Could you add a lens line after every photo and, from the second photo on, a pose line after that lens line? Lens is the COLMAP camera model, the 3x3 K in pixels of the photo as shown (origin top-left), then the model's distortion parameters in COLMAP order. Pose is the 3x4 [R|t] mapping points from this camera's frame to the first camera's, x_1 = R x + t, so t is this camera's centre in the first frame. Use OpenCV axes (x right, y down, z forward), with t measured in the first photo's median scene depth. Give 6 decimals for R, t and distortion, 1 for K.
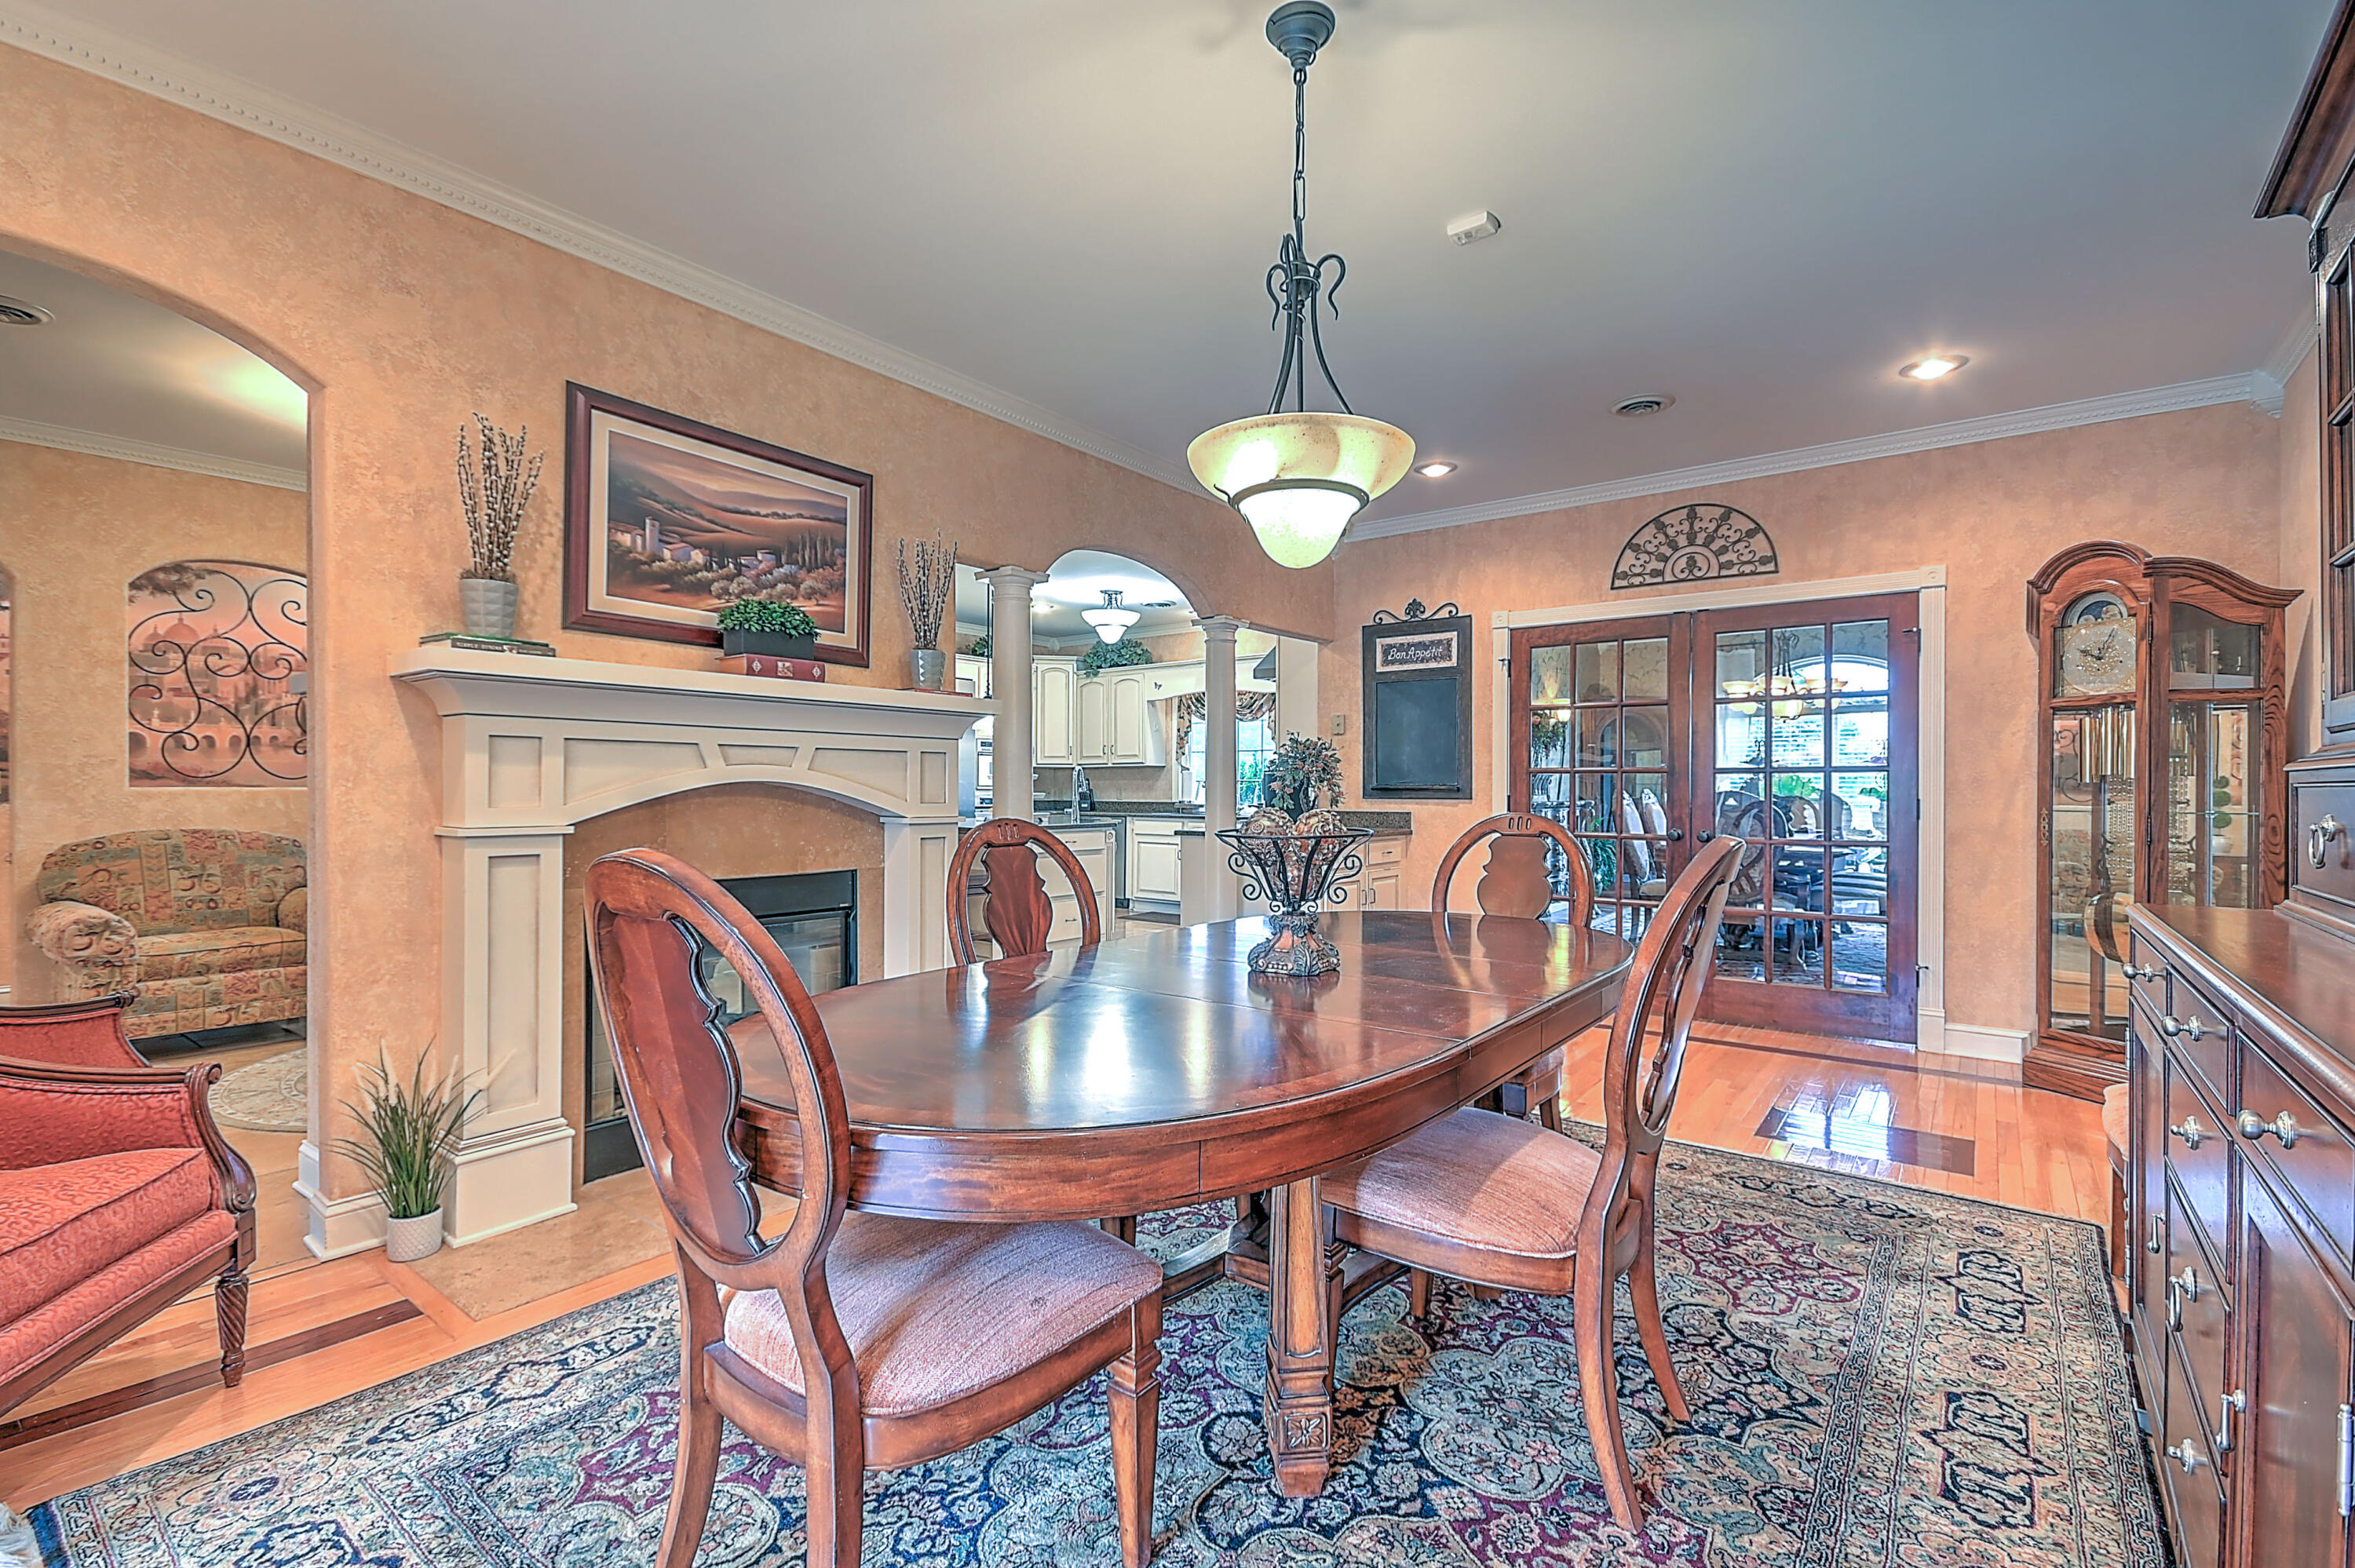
lens RADIAL K [[1042.0, 0, 1176.5], [0, 1042.0, 790.0], [0, 0, 1]] dist [-0.022452, 0.000211]
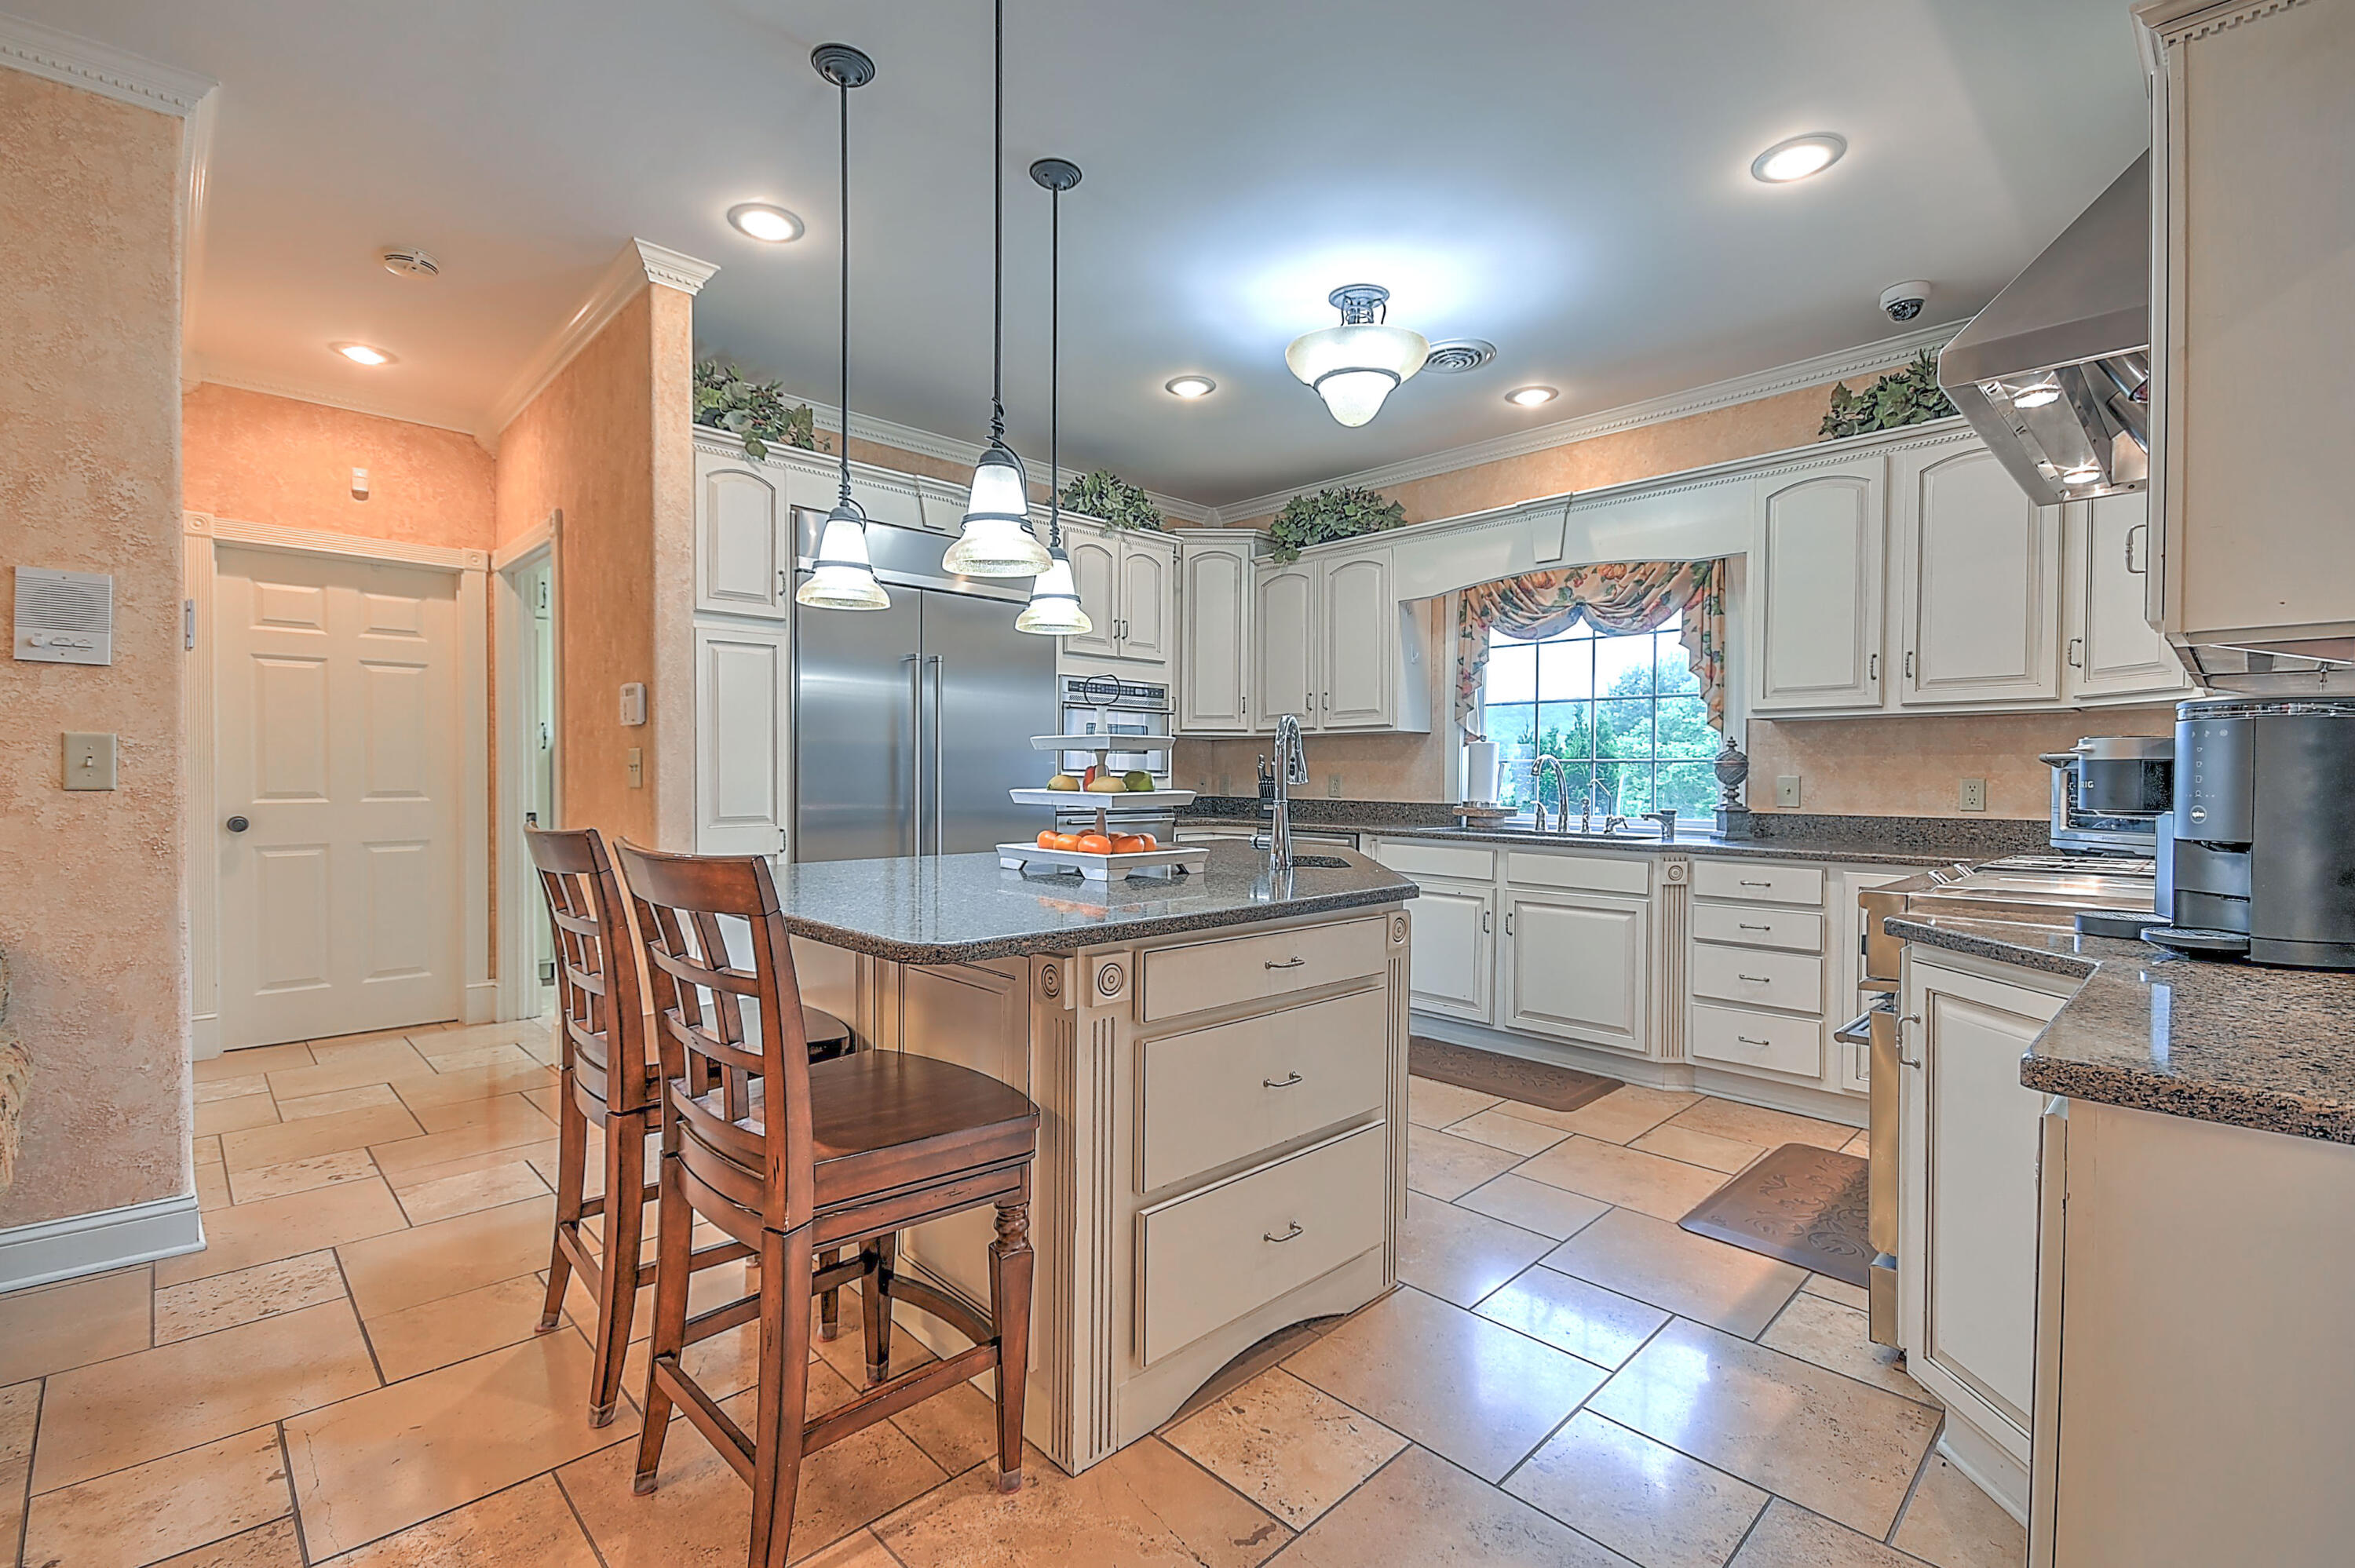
lens RADIAL K [[1042.0, 0, 1181.4], [0, 1042.0, 784.0], [0, 0, 1]] dist [-0.022452, 0.000211]
pose [[0.990168, 0.006838, -0.139715, -0.060122], [-0.005465, 0.999933, 0.010207, -0.002366], [0.139776, -0.009343, 0.990139, 0.483861]]
